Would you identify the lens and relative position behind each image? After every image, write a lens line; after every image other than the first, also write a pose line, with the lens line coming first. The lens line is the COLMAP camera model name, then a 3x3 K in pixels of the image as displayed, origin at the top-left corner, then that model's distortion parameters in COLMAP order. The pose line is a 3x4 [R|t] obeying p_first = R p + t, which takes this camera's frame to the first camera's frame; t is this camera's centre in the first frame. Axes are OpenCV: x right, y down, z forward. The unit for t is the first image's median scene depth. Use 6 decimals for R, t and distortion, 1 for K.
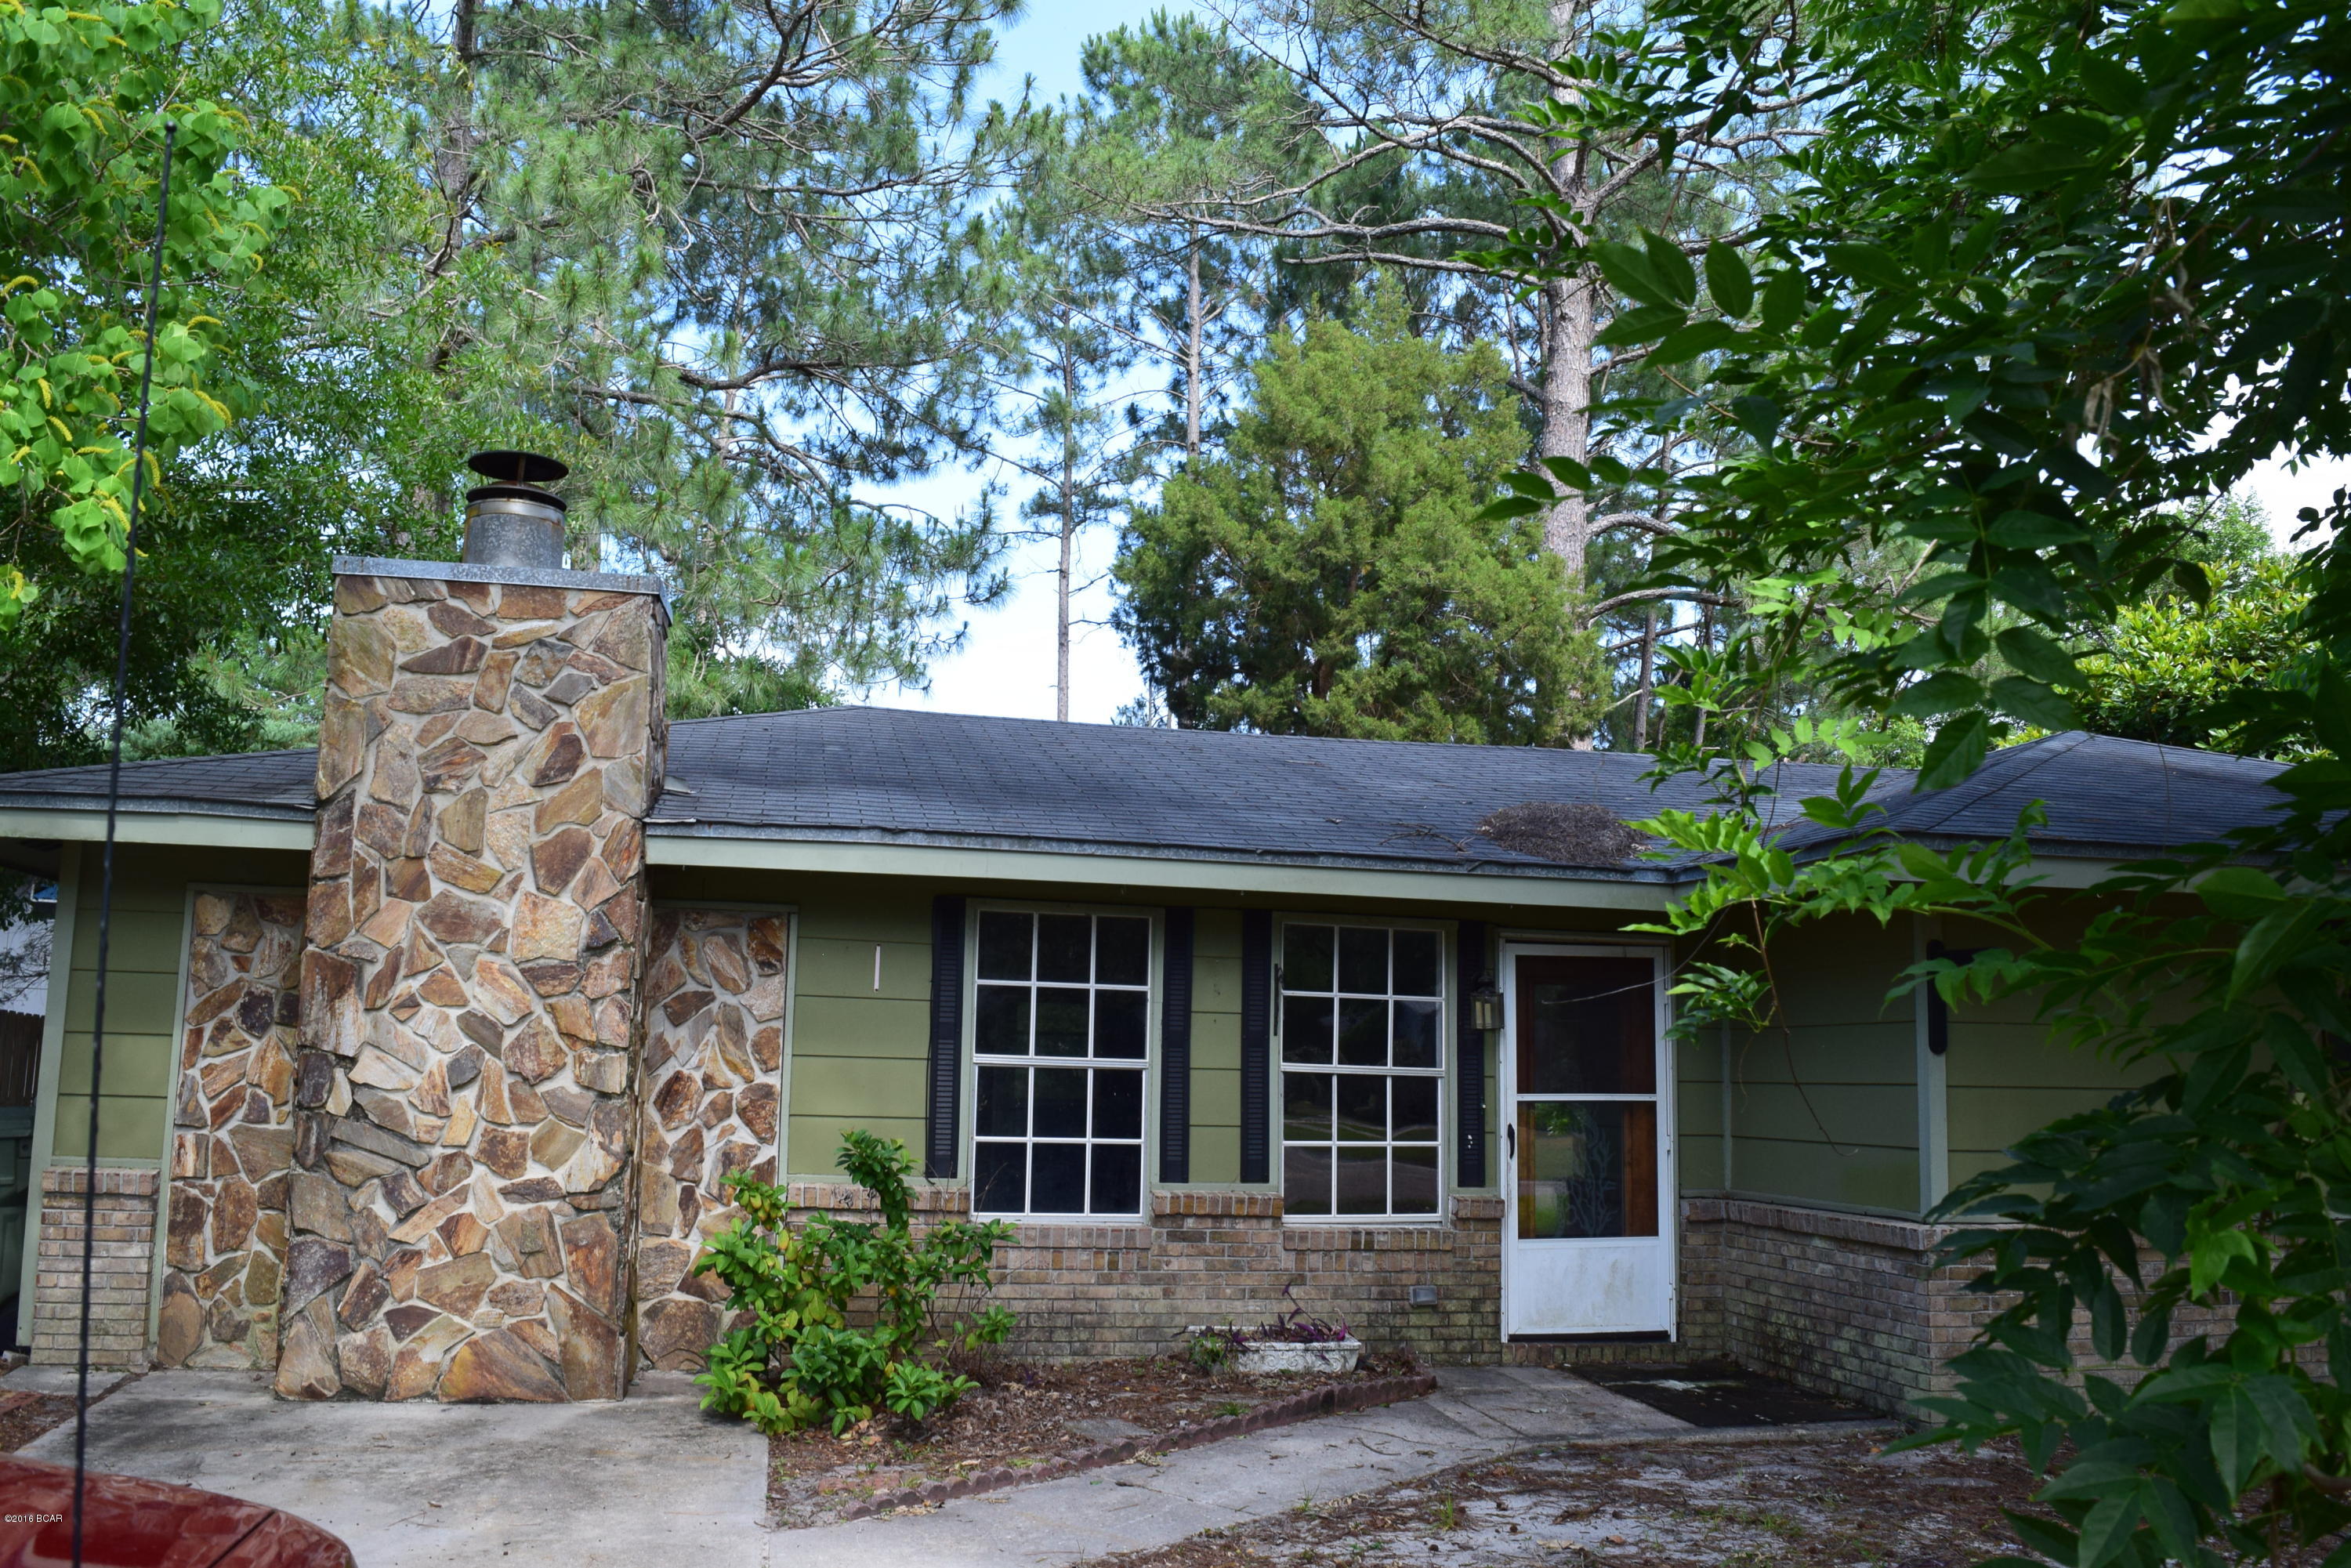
lens RADIAL K [[1868.8, 0, 1175.5], [0, 1868.8, 784.0], [0, 0, 1]] dist [-0.083682, -0.002844]
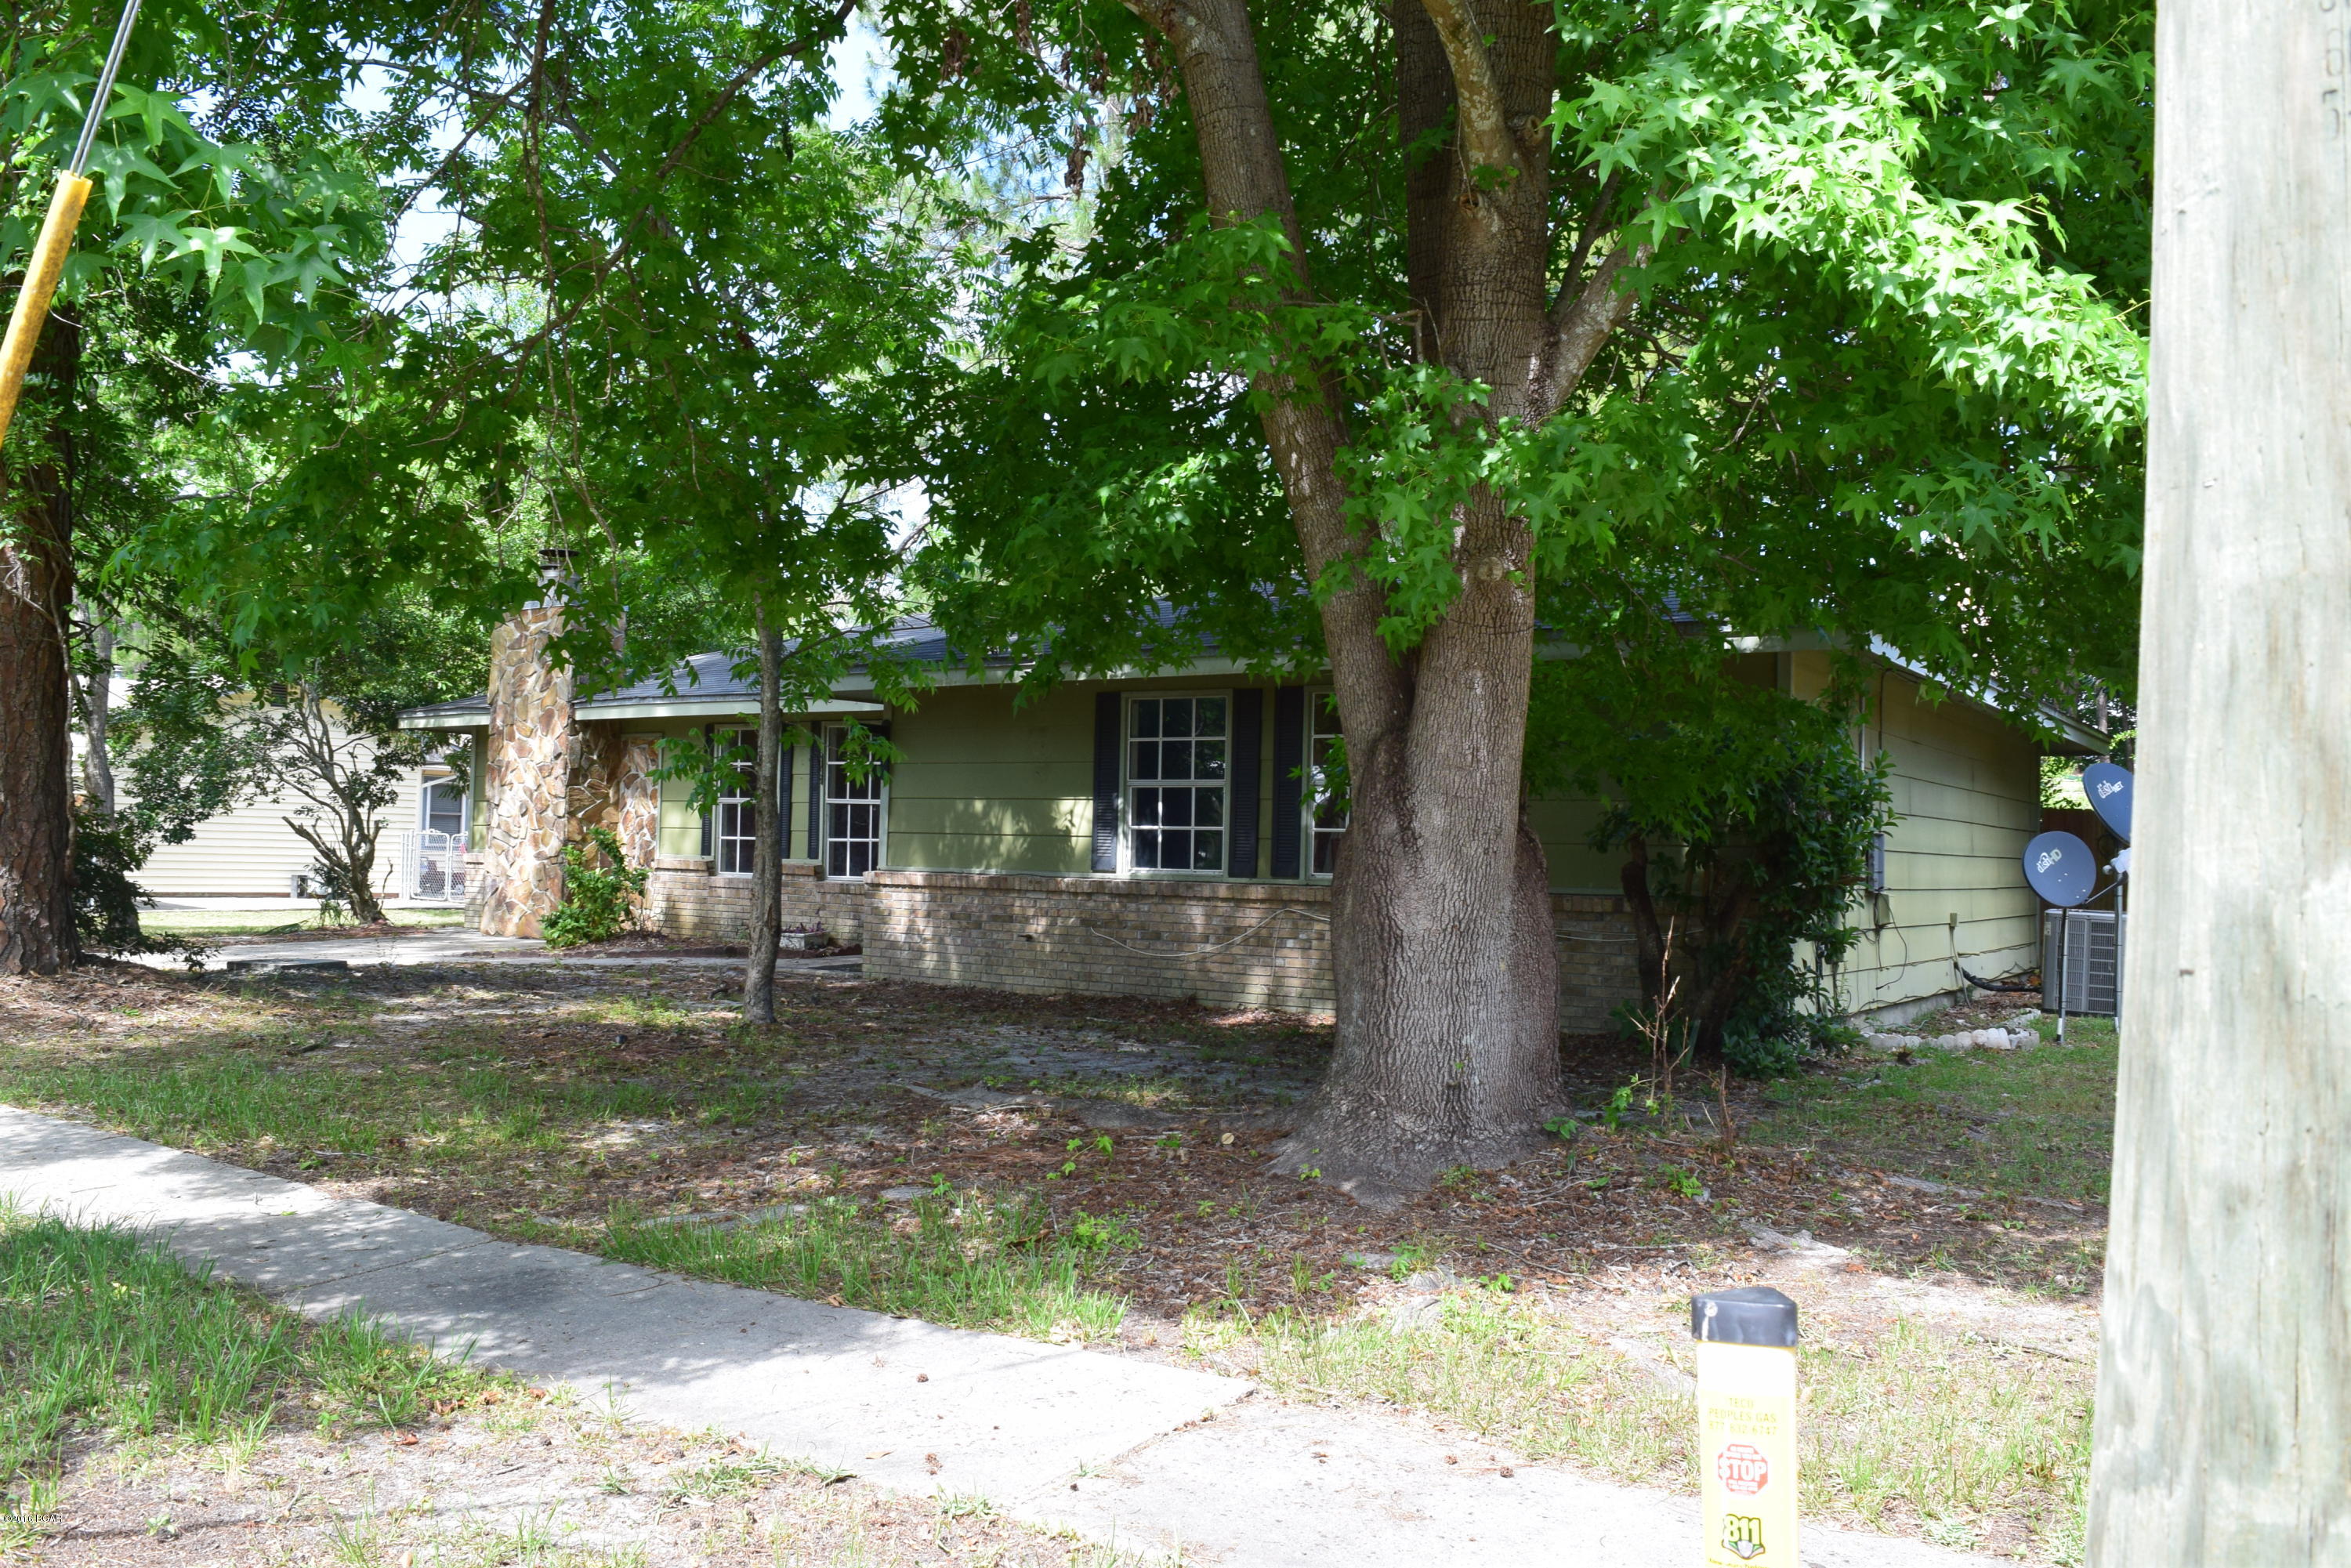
lens RADIAL K [[1868.8, 0, 1175.5], [0, 1868.8, 784.0], [0, 0, 1]] dist [-0.083682, -0.002844]
pose [[0.709178, -0.025131, -0.704581, 1.729092], [0.121928, 0.988678, 0.087460, 0.007941], [0.694406, -0.147933, 0.704213, -0.121560]]
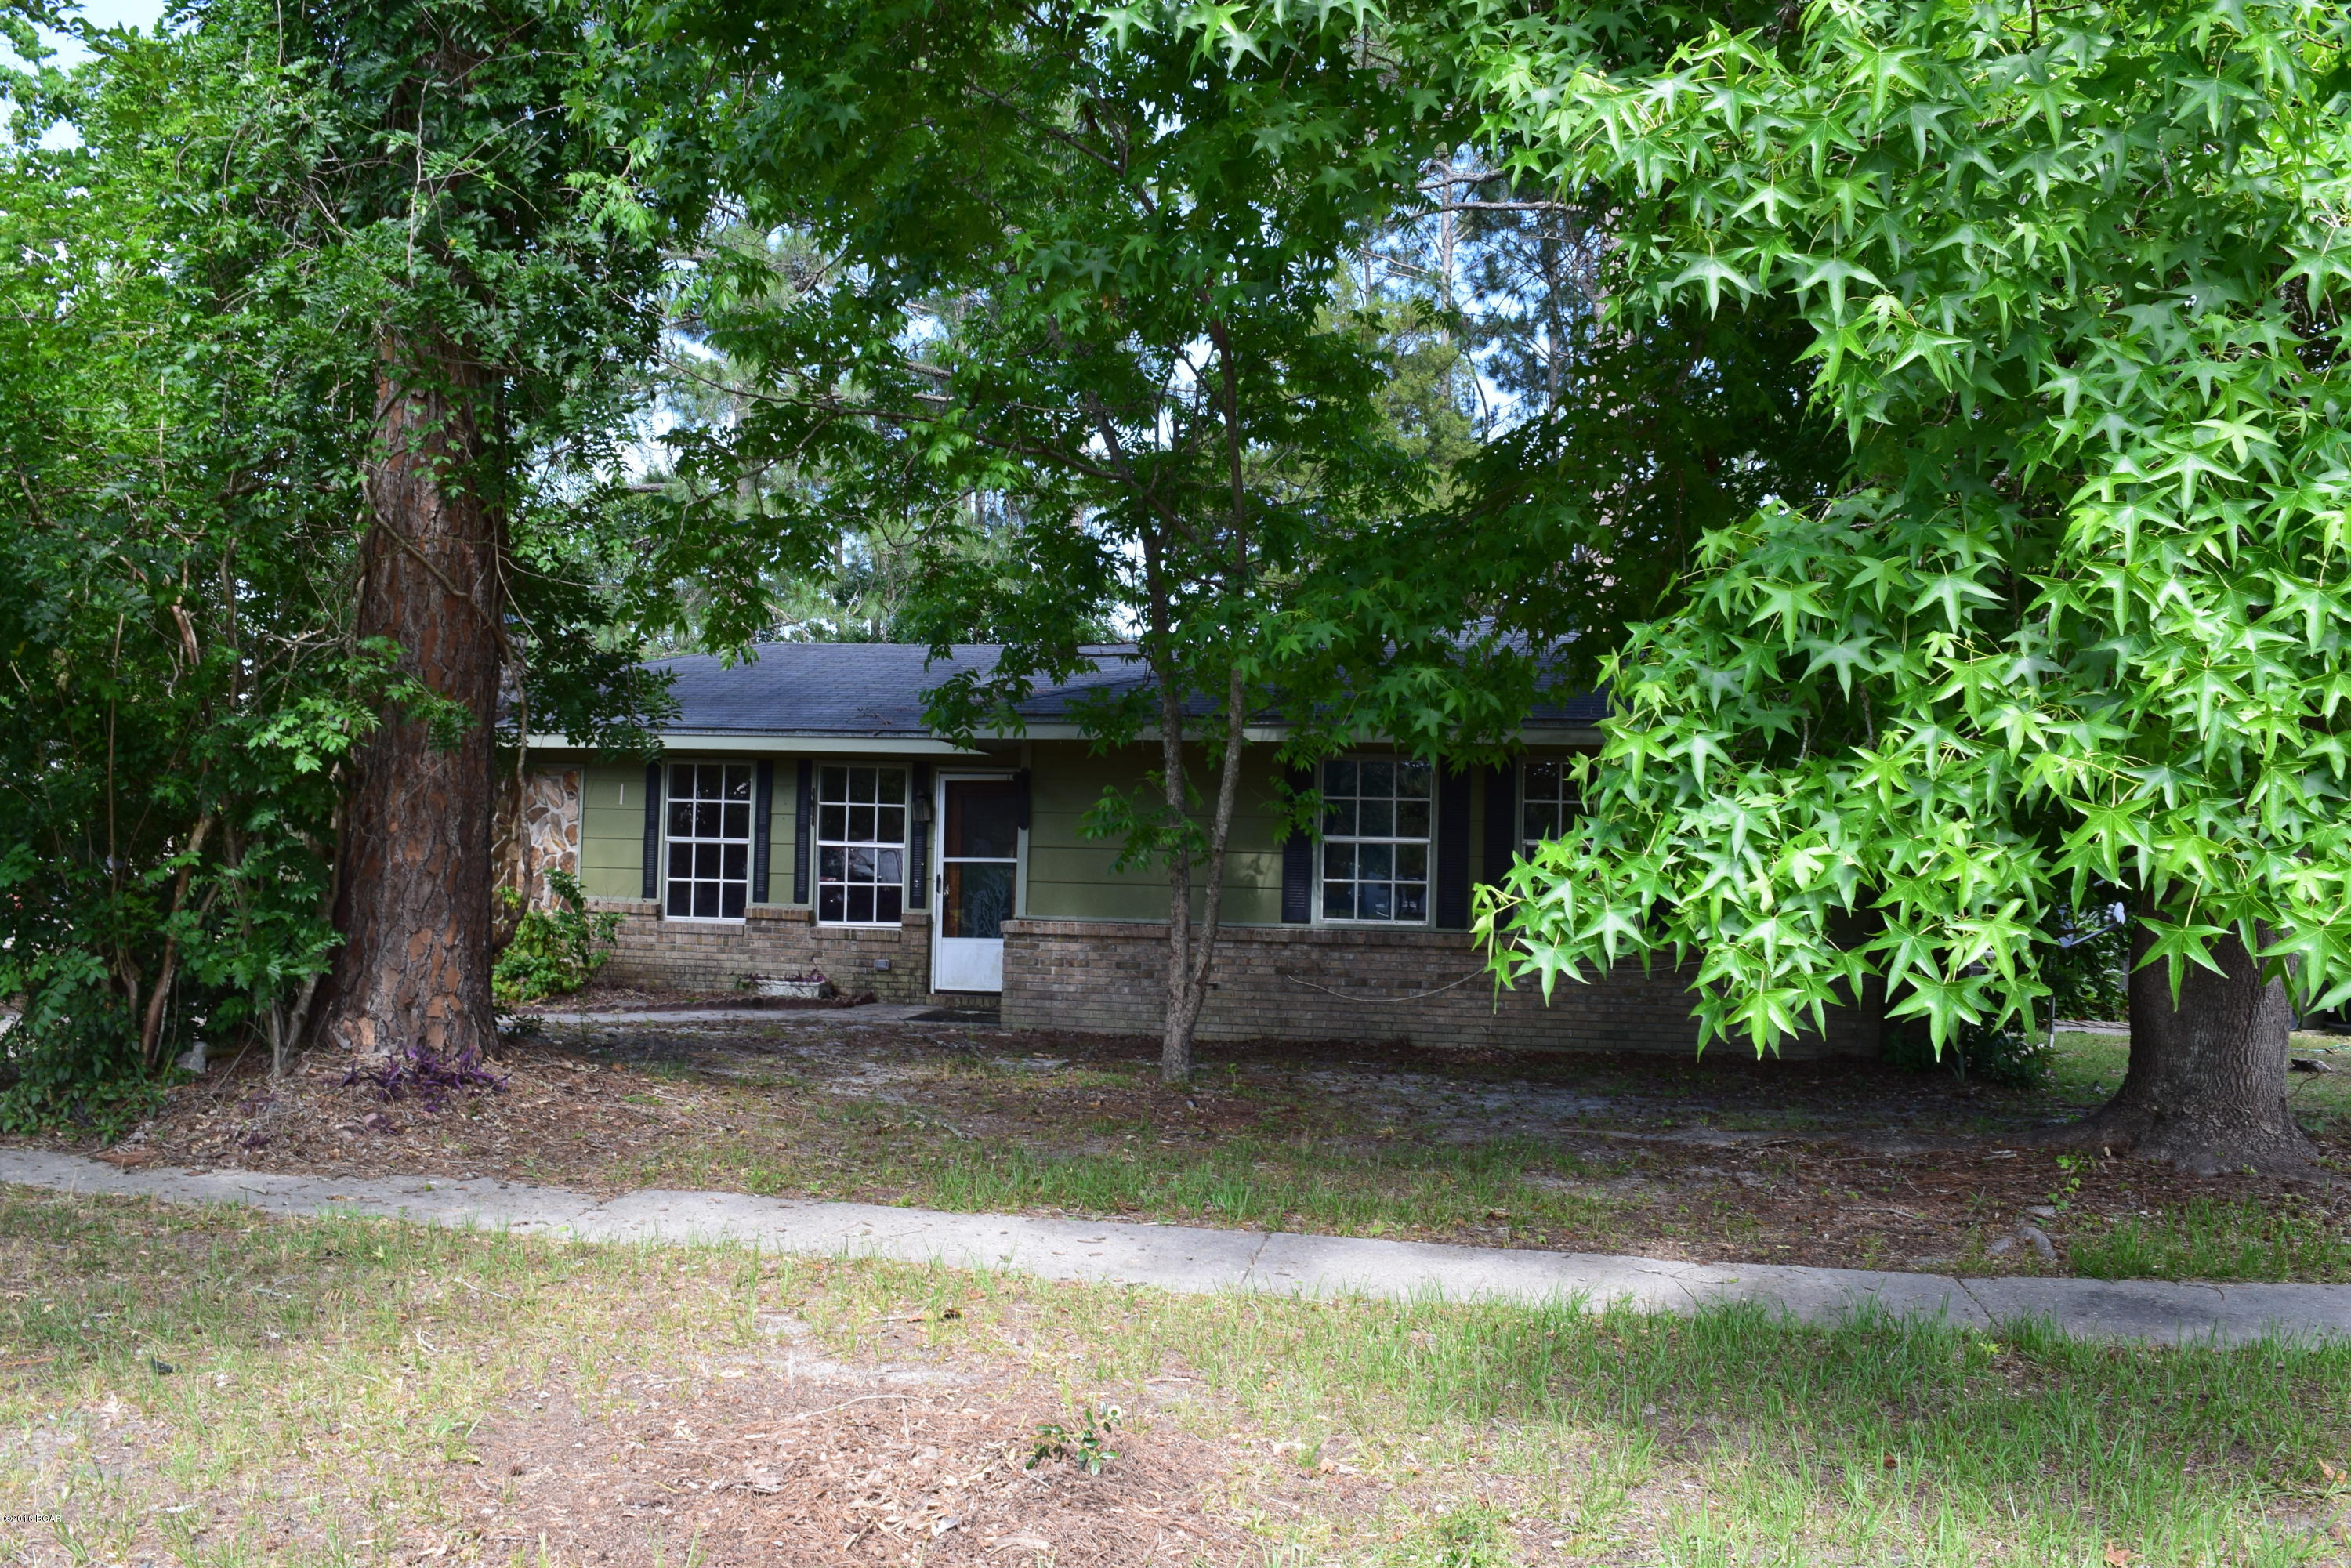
lens RADIAL K [[1868.8, 0, 1175.5], [0, 1868.8, 784.0], [0, 0, 1]] dist [-0.083682, -0.002844]
pose [[0.931500, -0.011904, -0.363548, 1.097407], [0.057185, 0.991828, 0.114045, -0.102398], [0.359219, -0.127023, 0.924568, -0.608755]]
